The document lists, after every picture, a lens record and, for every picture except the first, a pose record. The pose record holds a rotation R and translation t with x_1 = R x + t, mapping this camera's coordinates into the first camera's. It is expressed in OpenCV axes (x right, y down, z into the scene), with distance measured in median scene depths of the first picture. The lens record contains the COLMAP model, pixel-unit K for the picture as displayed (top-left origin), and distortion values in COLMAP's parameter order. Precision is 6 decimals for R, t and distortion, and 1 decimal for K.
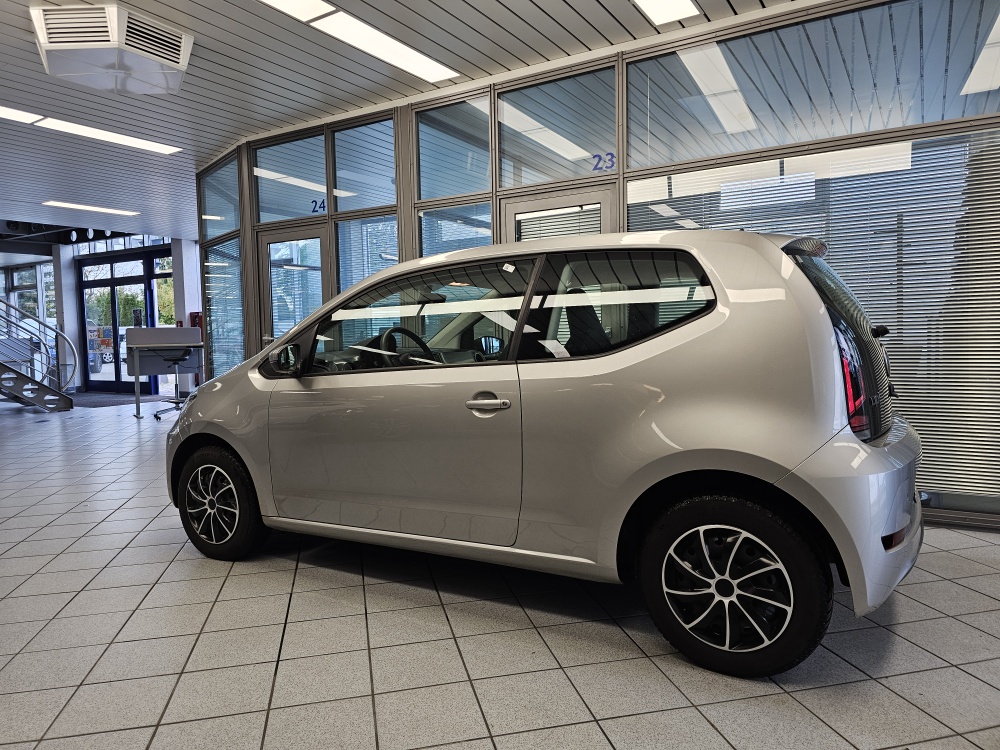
lens RADIAL K [[673.6, 0, 499.2], [0, 673.6, 360.8], [0, 0, 1]] dist [0.062682, -0.070306]
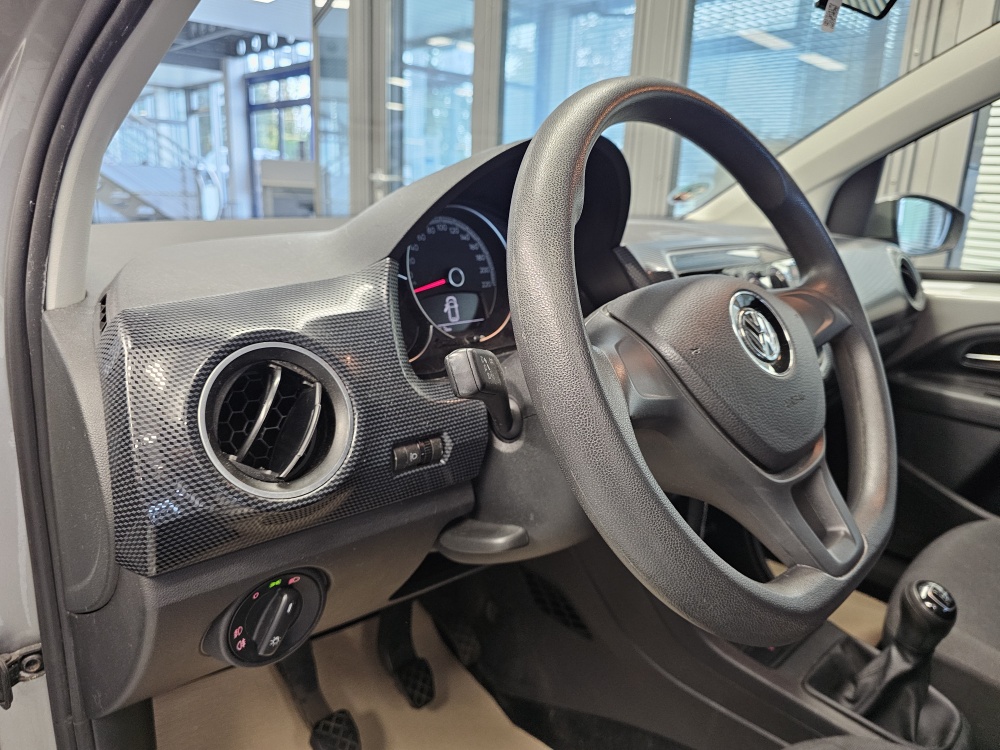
lens RADIAL K [[697.7, 0, 500.0], [0, 697.7, 375.0], [0, 0, 1]] dist [-0.001022, -0.001861]
pose [[0.955703, 0.134056, -0.262031, -0.045633], [-0.074318, 0.971318, 0.225871, -0.008267], [0.284794, -0.196392, 0.938255, 0.282758]]
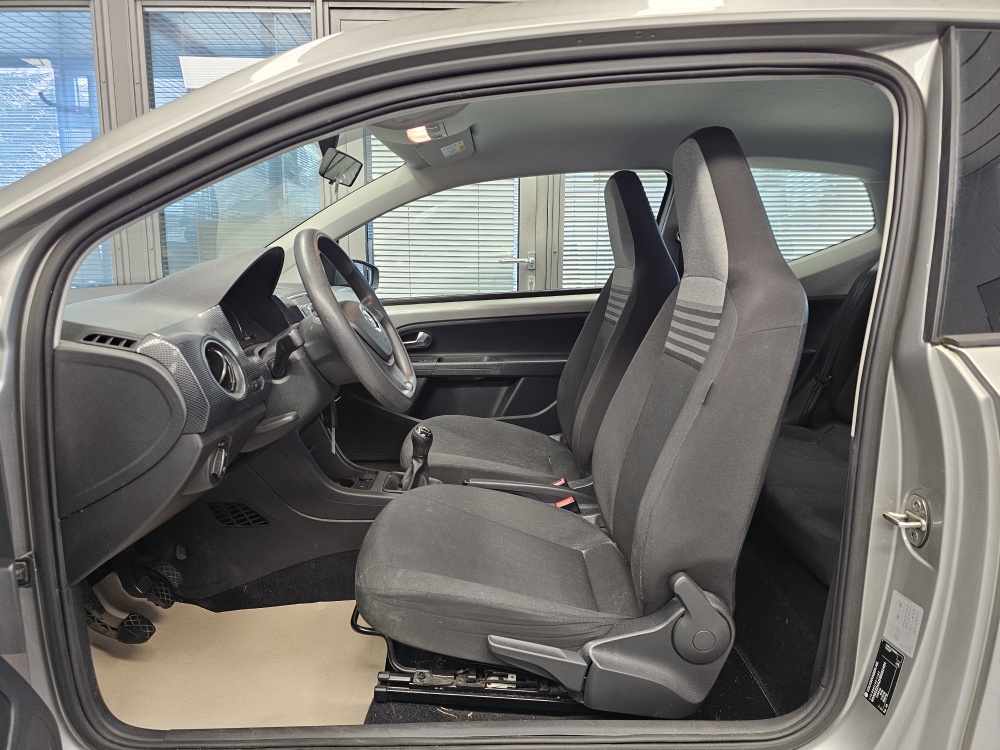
lens RADIAL K [[673.6, 0, 499.2], [0, 673.6, 360.8], [0, 0, 1]] dist [0.062682, -0.070306]
pose [[0.858864, -0.045886, 0.510143, -0.083799], [-0.005080, 0.995167, 0.098066, -0.006504], [-0.512178, -0.086817, 0.854480, 0.213893]]
